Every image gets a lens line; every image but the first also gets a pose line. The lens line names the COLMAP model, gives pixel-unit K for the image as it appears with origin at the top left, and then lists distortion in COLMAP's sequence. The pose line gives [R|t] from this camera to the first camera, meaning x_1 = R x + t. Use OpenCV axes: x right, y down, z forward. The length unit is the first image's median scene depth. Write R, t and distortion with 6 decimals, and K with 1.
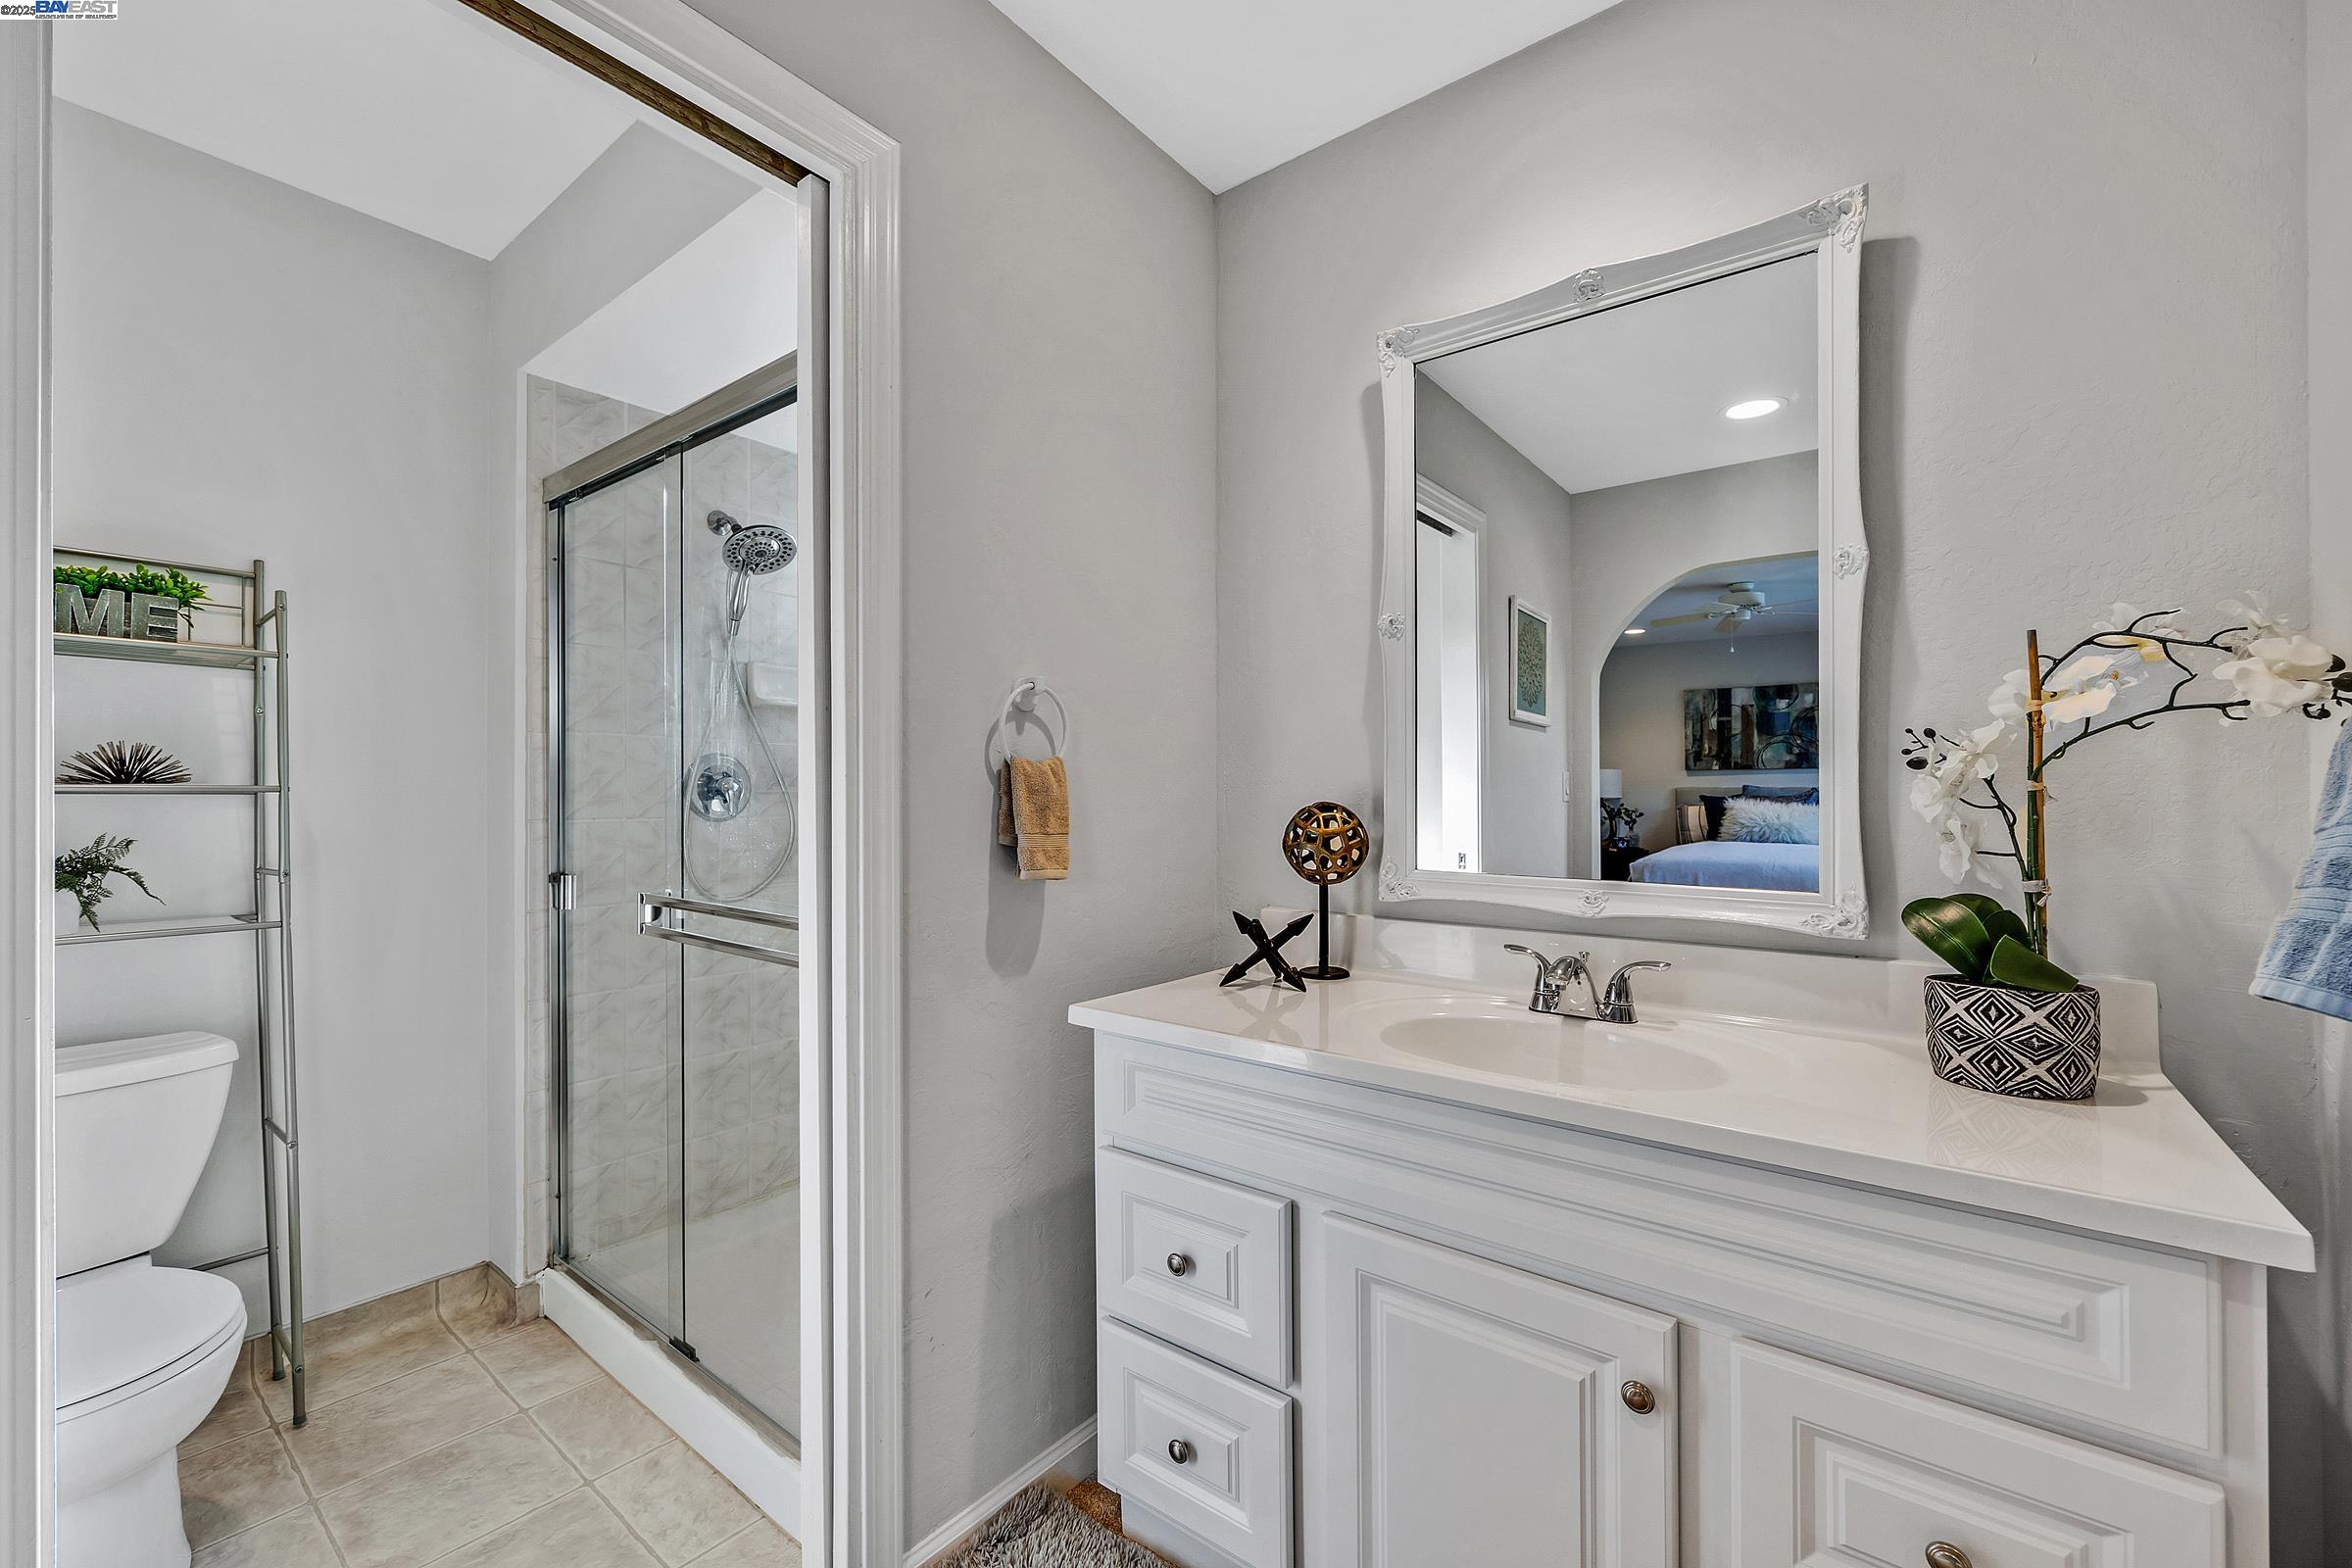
lens RADIAL K [[949.8, 0, 1161.9], [0, 949.8, 783.6], [0, 0, 1]] dist [0.000541, -0.000193]
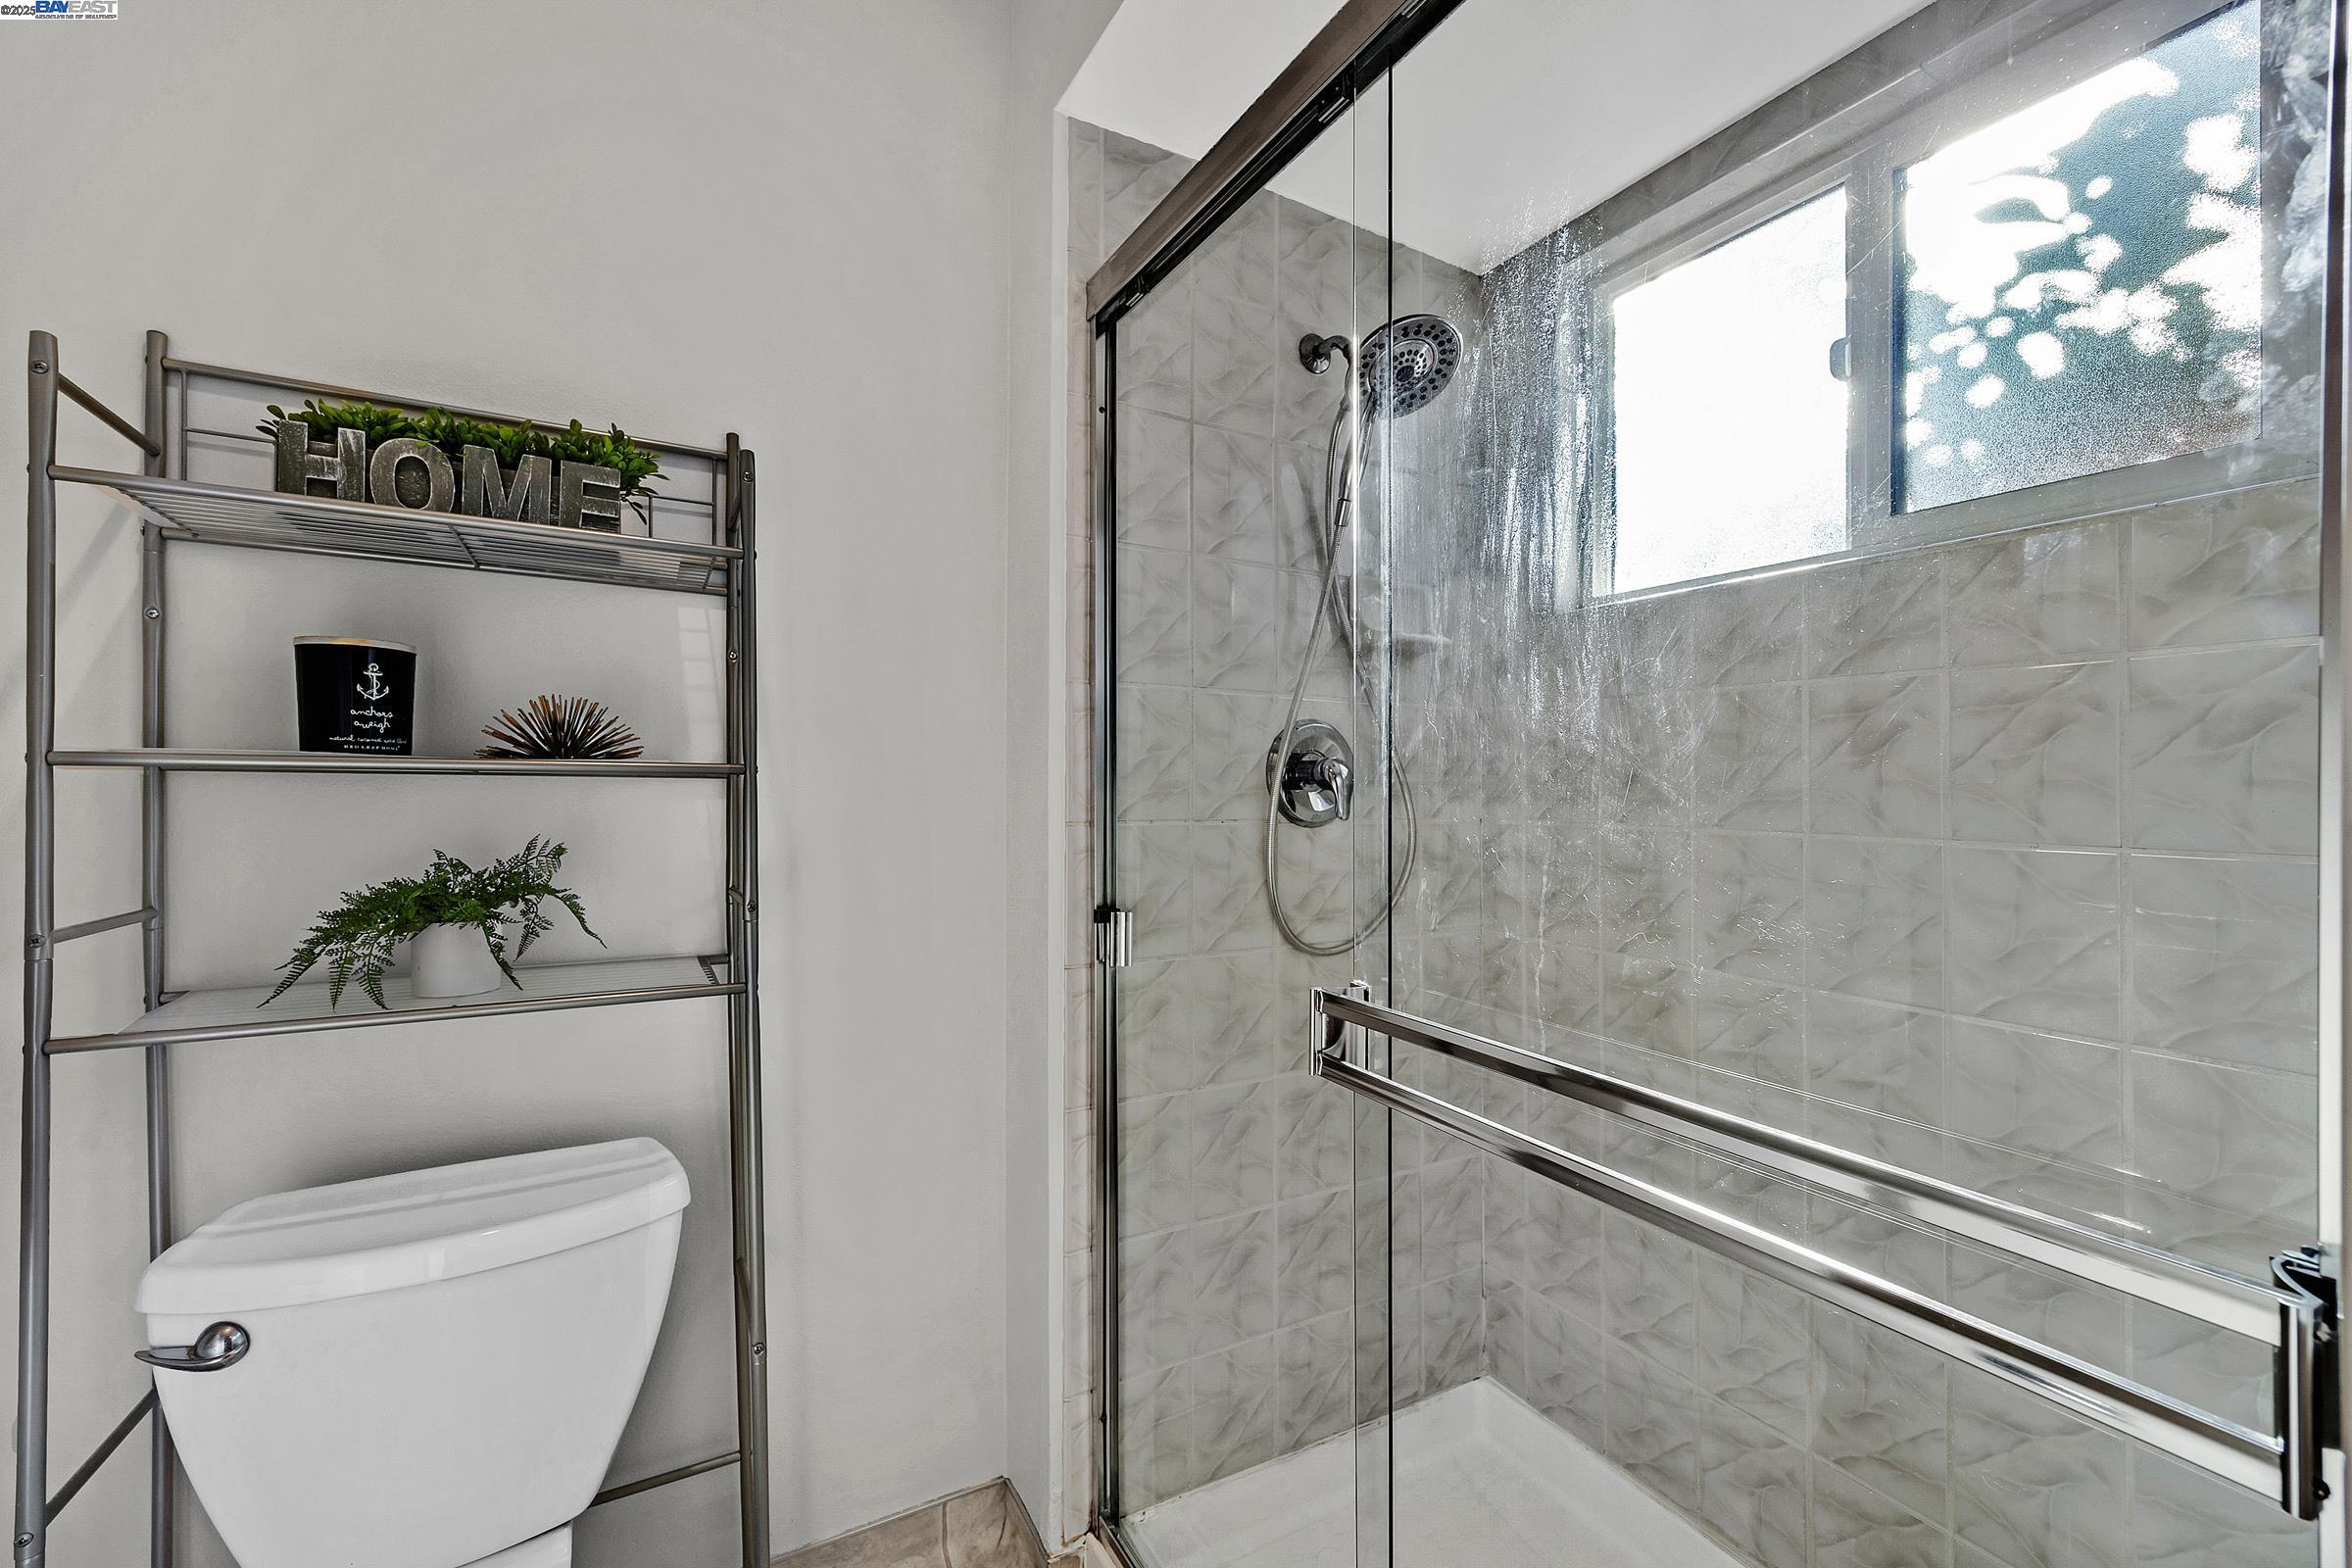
lens RADIAL K [[949.8, 0, 1183.9], [0, 949.8, 781.8], [0, 0, 1]] dist [0.000541, -0.000193]
pose [[0.926694, 0.007872, -0.375735, -0.355964], [-0.004923, 0.999949, 0.008808, 0.005560], [0.375786, -0.006312, 0.926685, 0.442282]]
